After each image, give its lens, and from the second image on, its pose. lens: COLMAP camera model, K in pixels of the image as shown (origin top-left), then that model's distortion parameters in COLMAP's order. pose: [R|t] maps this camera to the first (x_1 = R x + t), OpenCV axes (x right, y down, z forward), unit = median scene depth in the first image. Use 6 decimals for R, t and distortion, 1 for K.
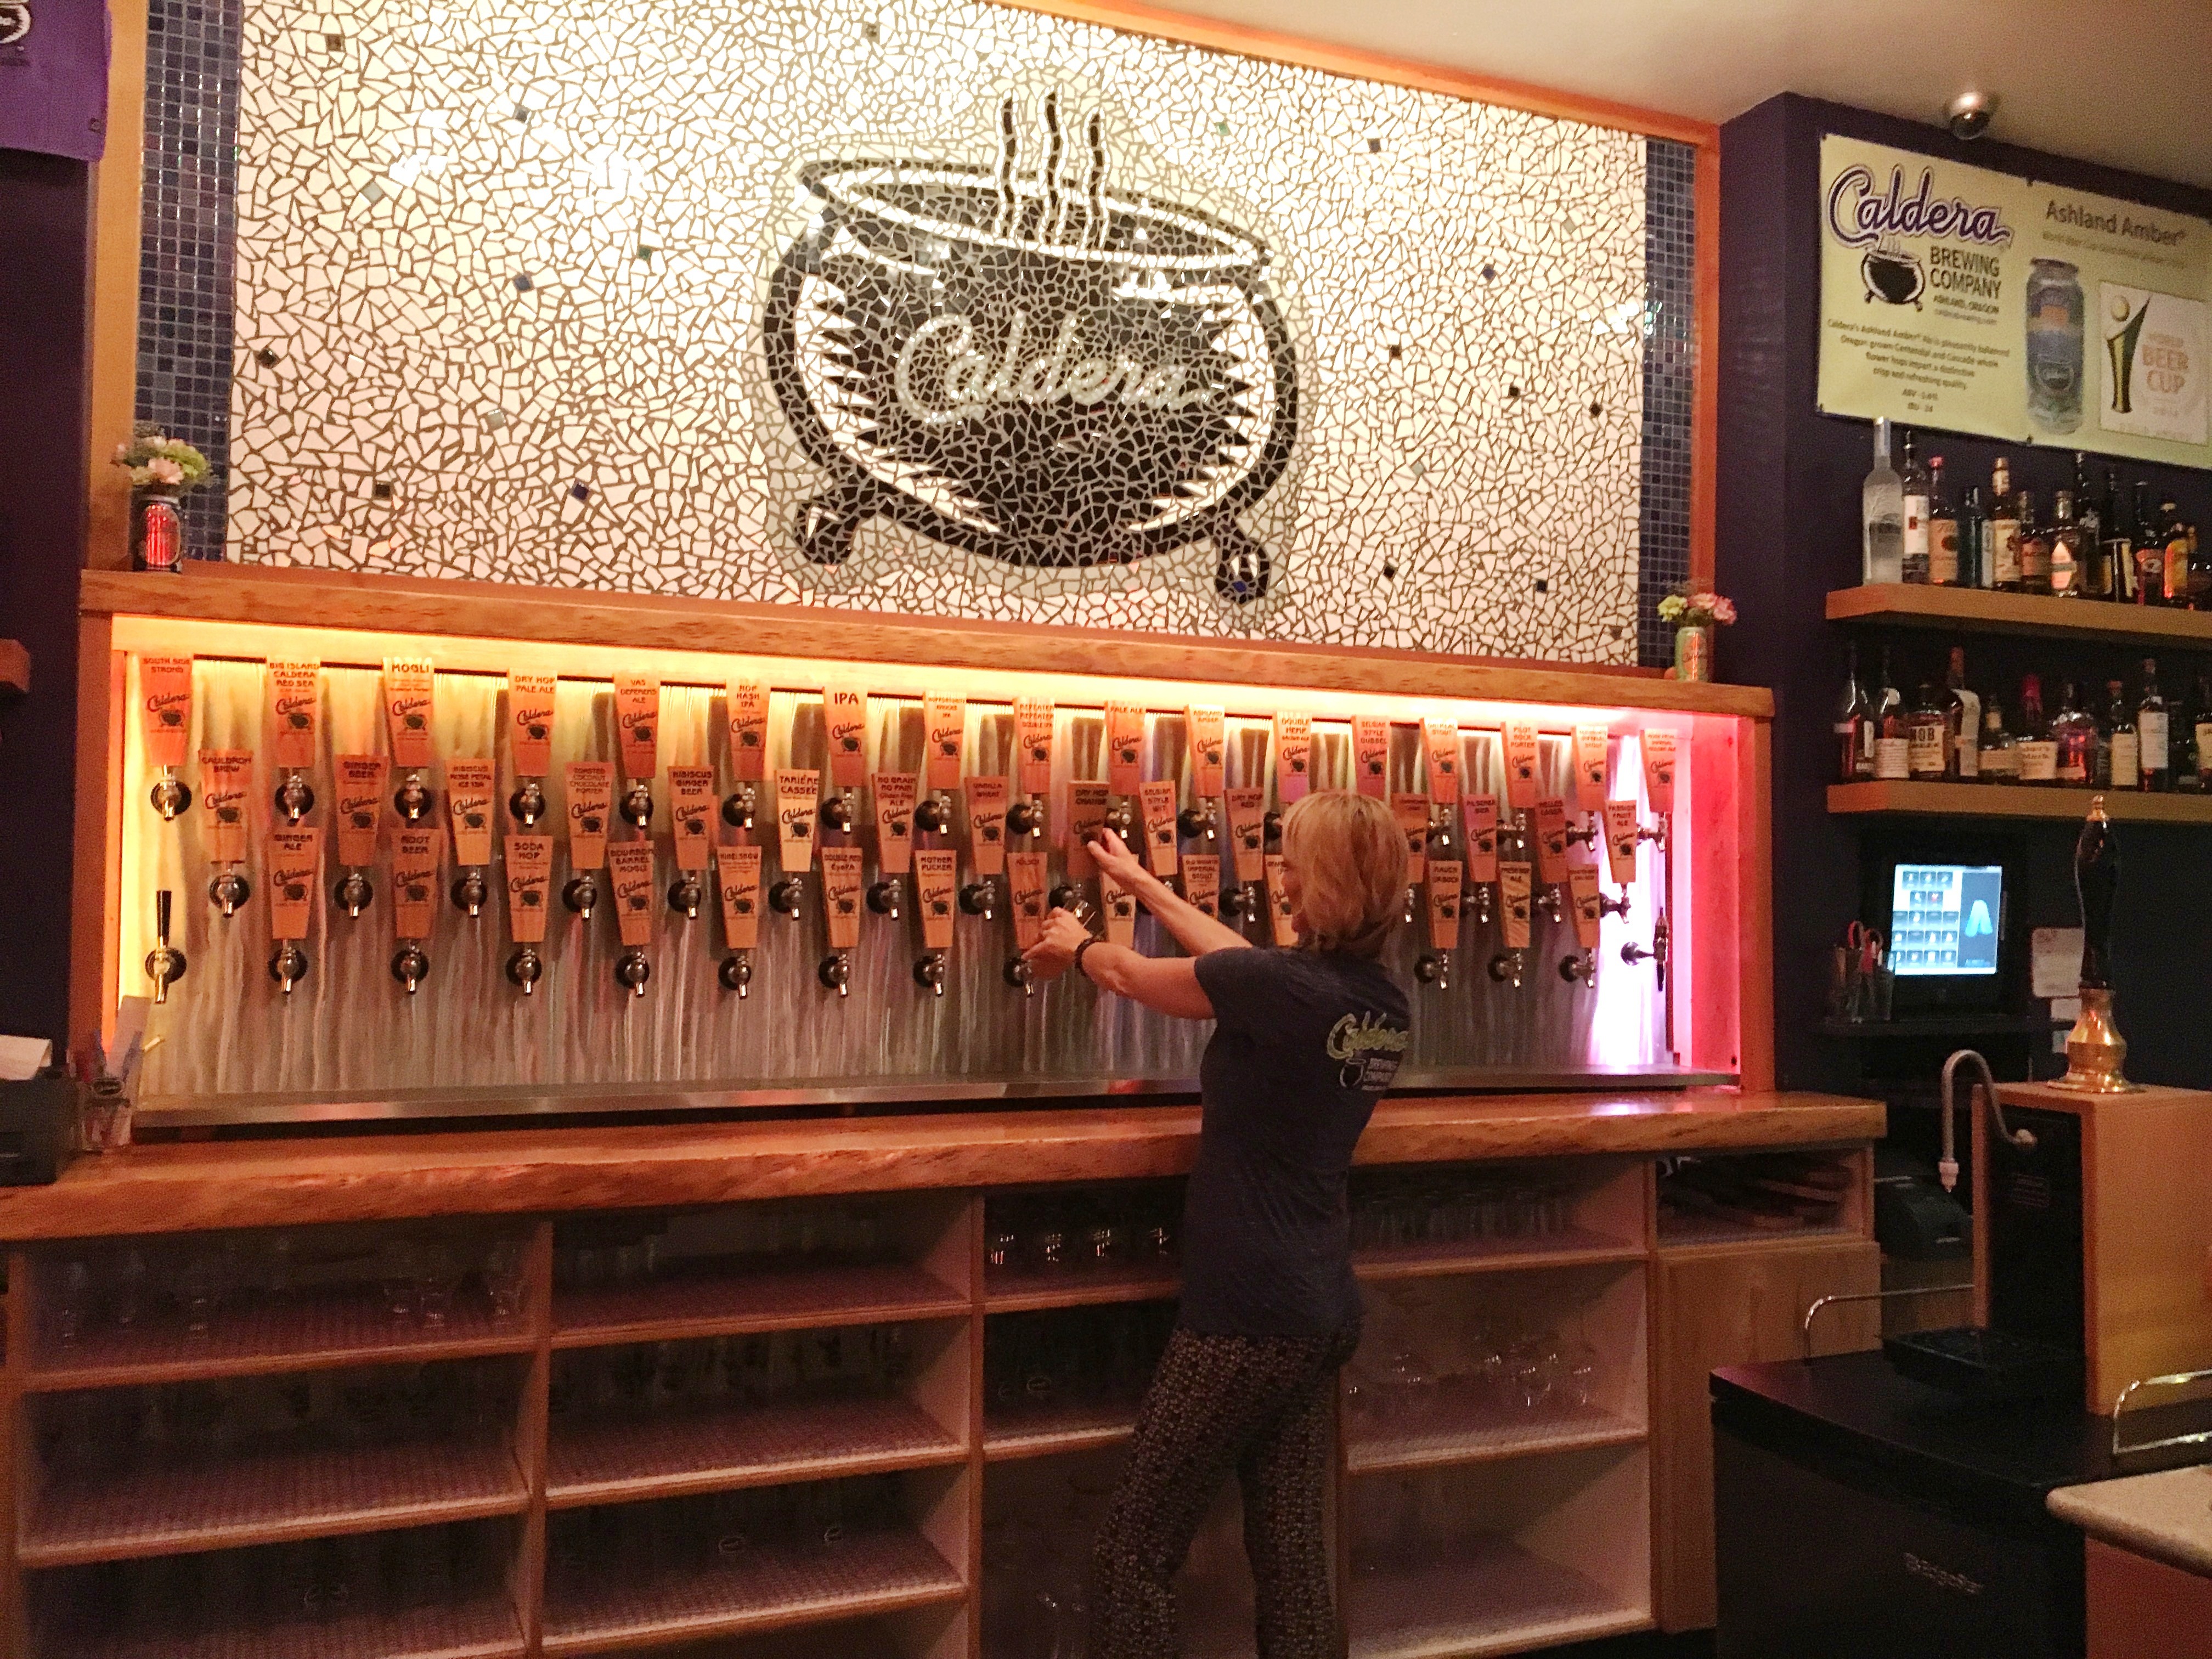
lens RADIAL K [[1863.6, 0, 1106.0], [0, 1863.6, 825.1], [0, 0, 1]] dist [0.054323, -0.034837]
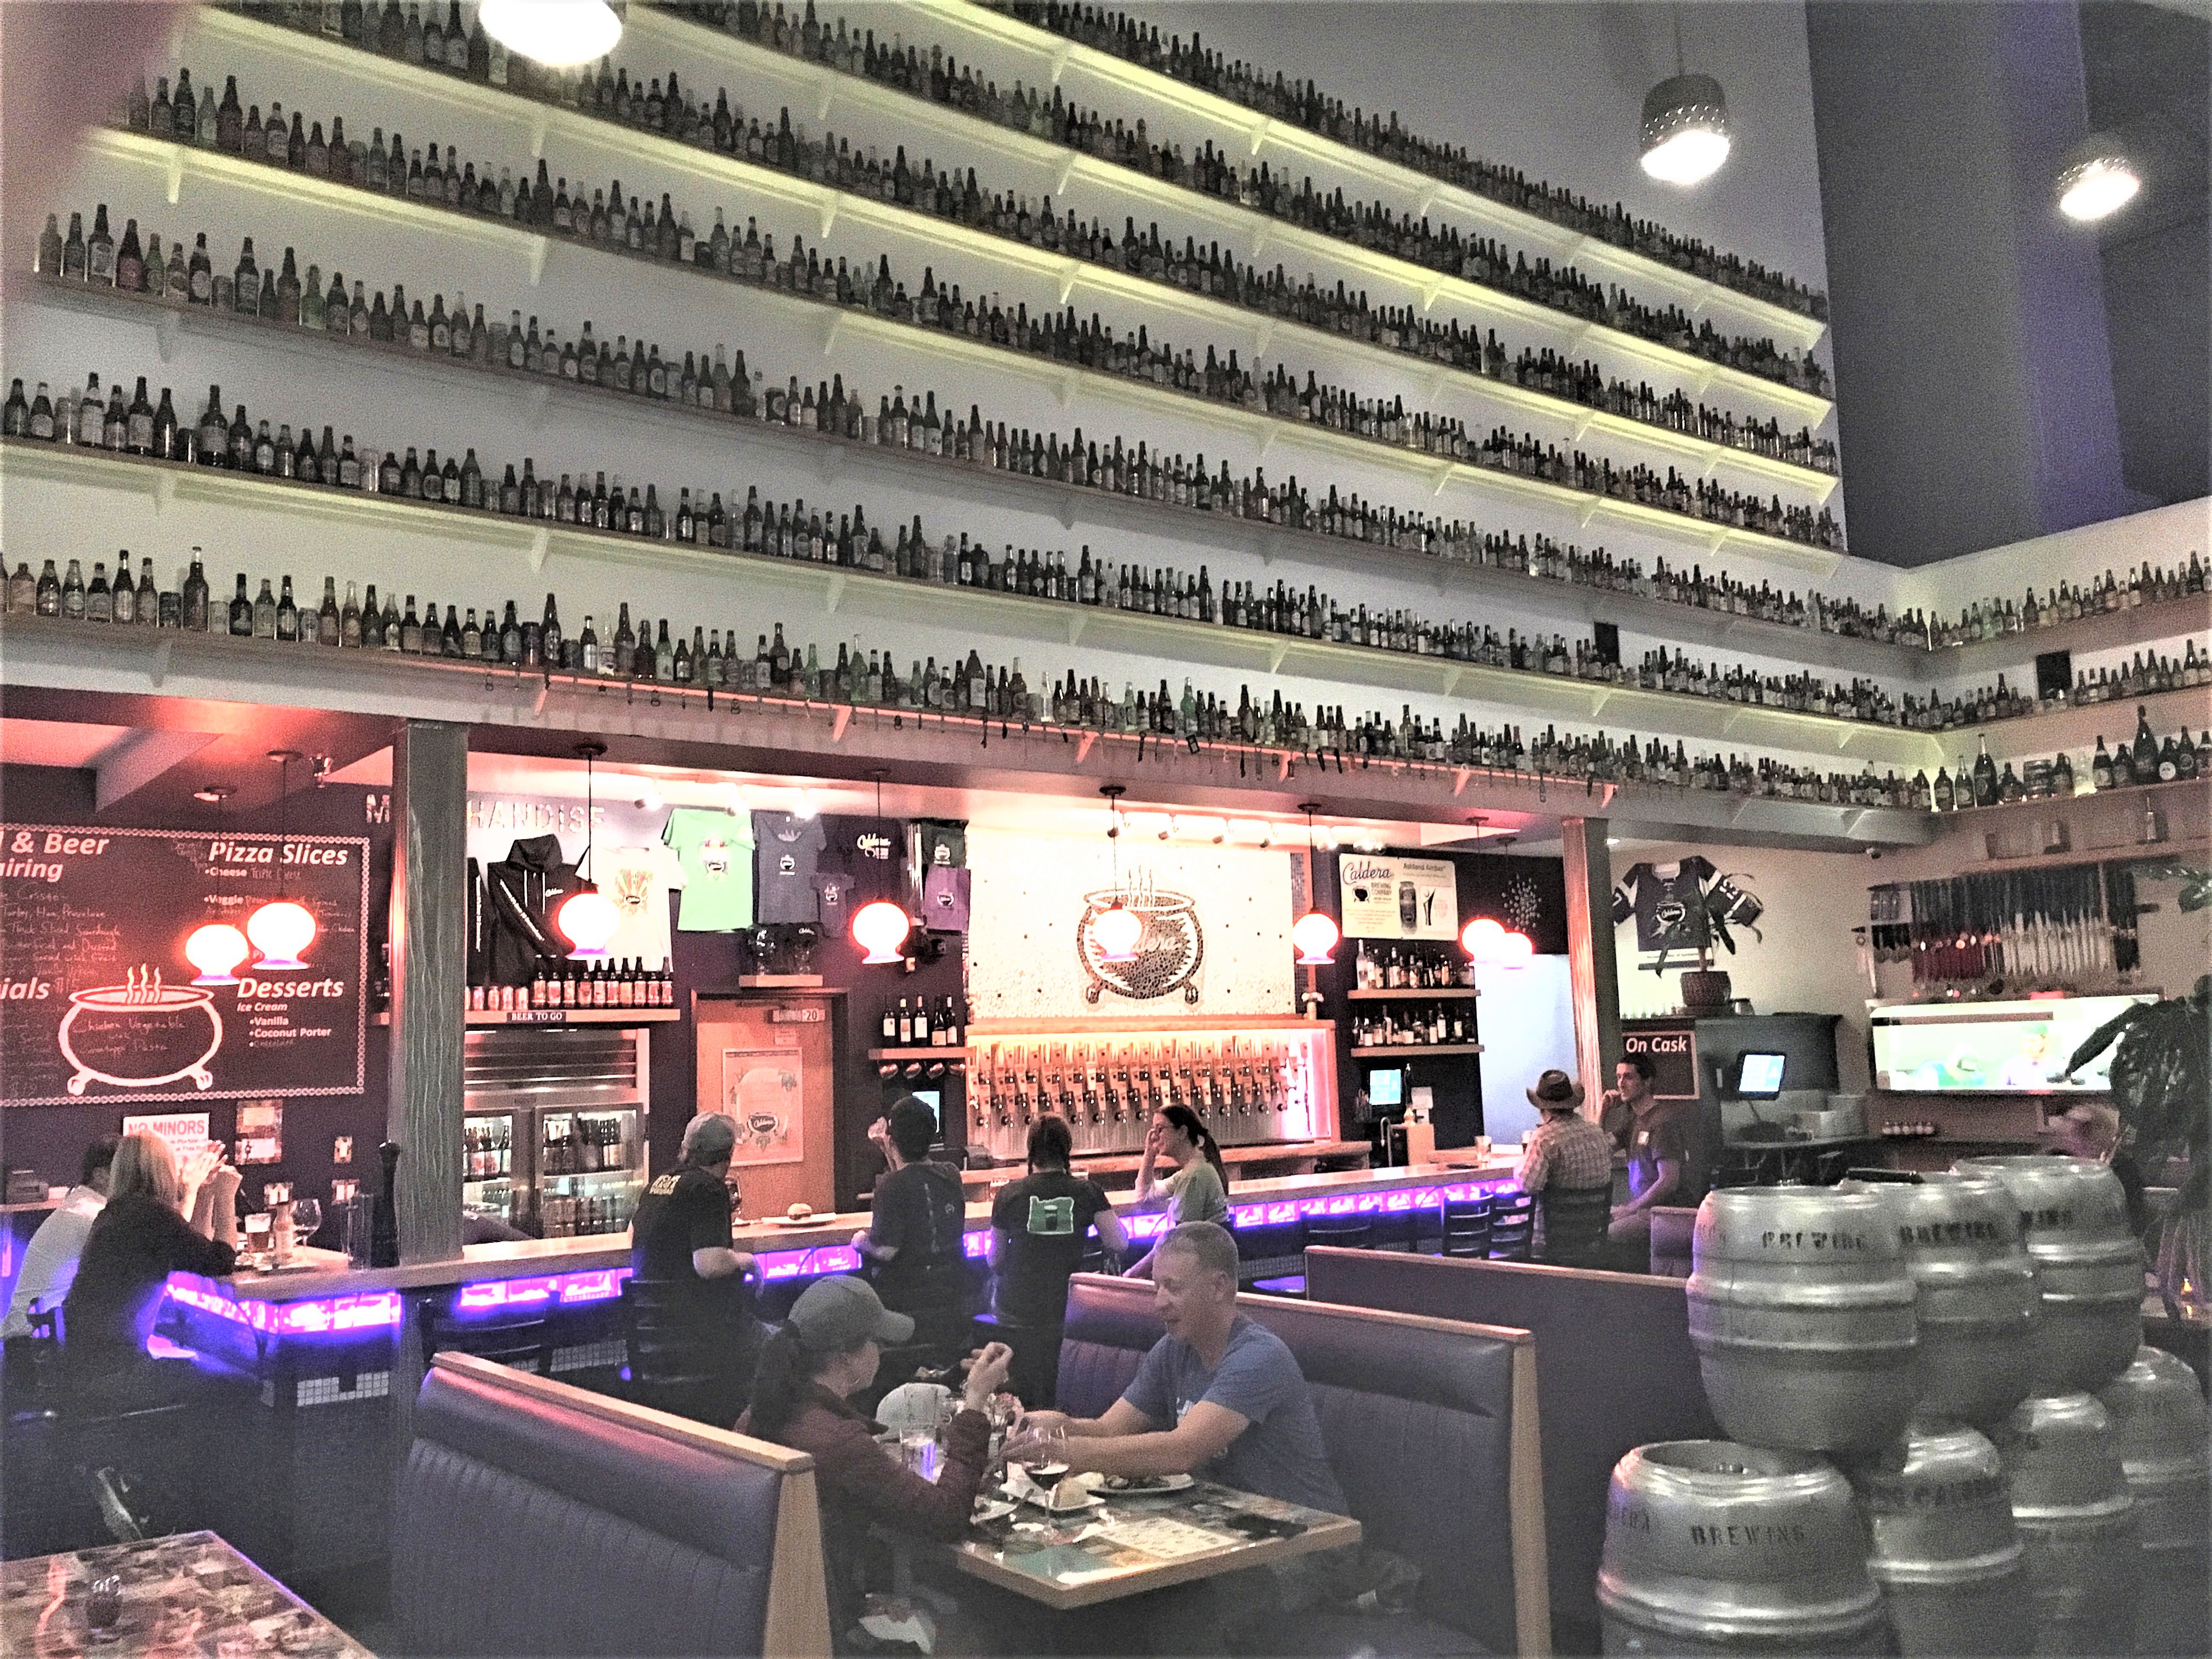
lens RADIAL K [[1863.6, 0, 1097.3], [0, 1863.6, 828.7], [0, 0, 1]] dist [0.054323, -0.034837]
pose [[0.967565, -0.010565, 0.252399, -0.890019], [0.032428, 0.996054, -0.082616, -0.151416], [-0.250531, 0.088121, 0.964090, -2.131830]]
